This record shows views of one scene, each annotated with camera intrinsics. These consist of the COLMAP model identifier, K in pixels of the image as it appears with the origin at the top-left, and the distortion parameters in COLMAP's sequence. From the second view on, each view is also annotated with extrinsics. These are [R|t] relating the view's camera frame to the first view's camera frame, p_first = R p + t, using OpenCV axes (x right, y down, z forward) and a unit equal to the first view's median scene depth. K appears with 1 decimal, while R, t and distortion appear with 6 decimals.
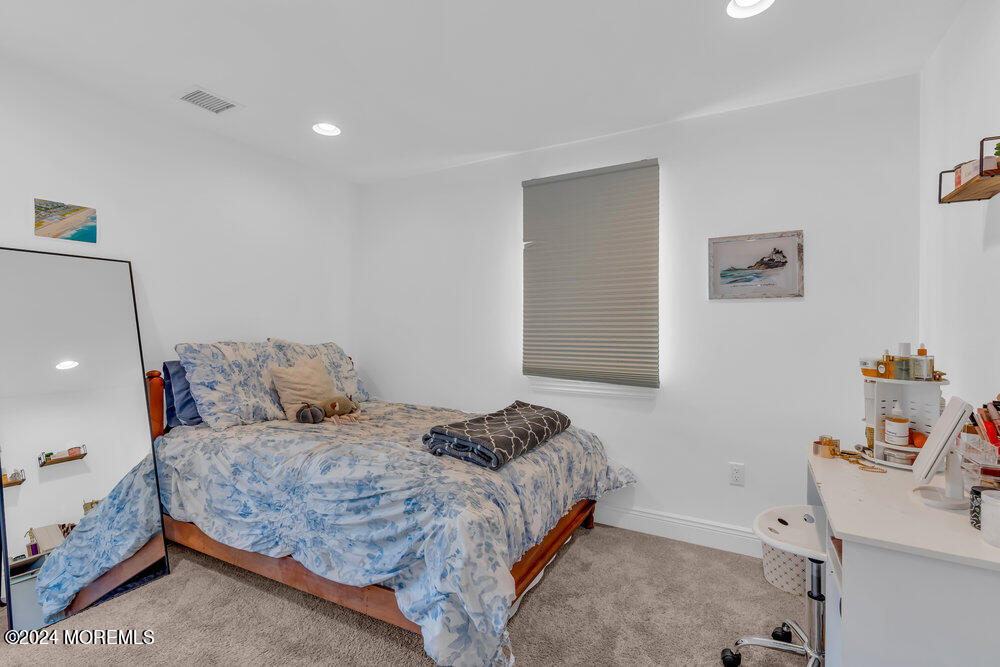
lens RADIAL K [[451.0, 0, 500.4], [0, 451.0, 329.5], [0, 0, 1]] dist [-0.001856, 0.003912]
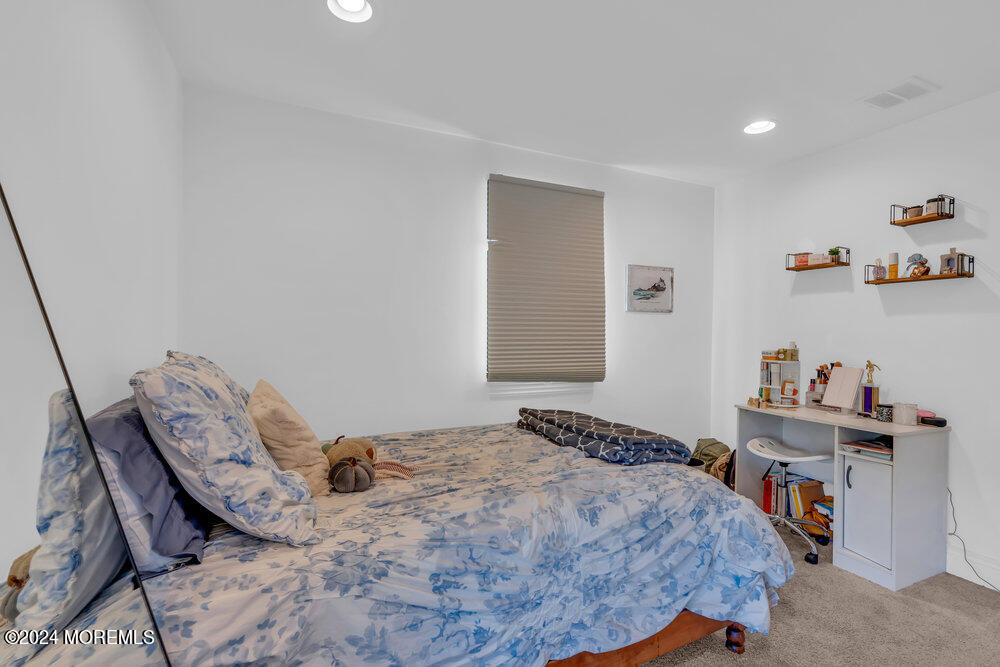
lens RADIAL K [[454.3, 0, 499.8], [0, 454.3, 340.2], [0, 0, 1]] dist [-0.001890, -0.000010]
pose [[0.597954, -0.014218, 0.801404, -0.933388], [-0.006203, 0.999731, 0.022365, -0.008982], [-0.801506, -0.018344, 0.597705, 0.567048]]
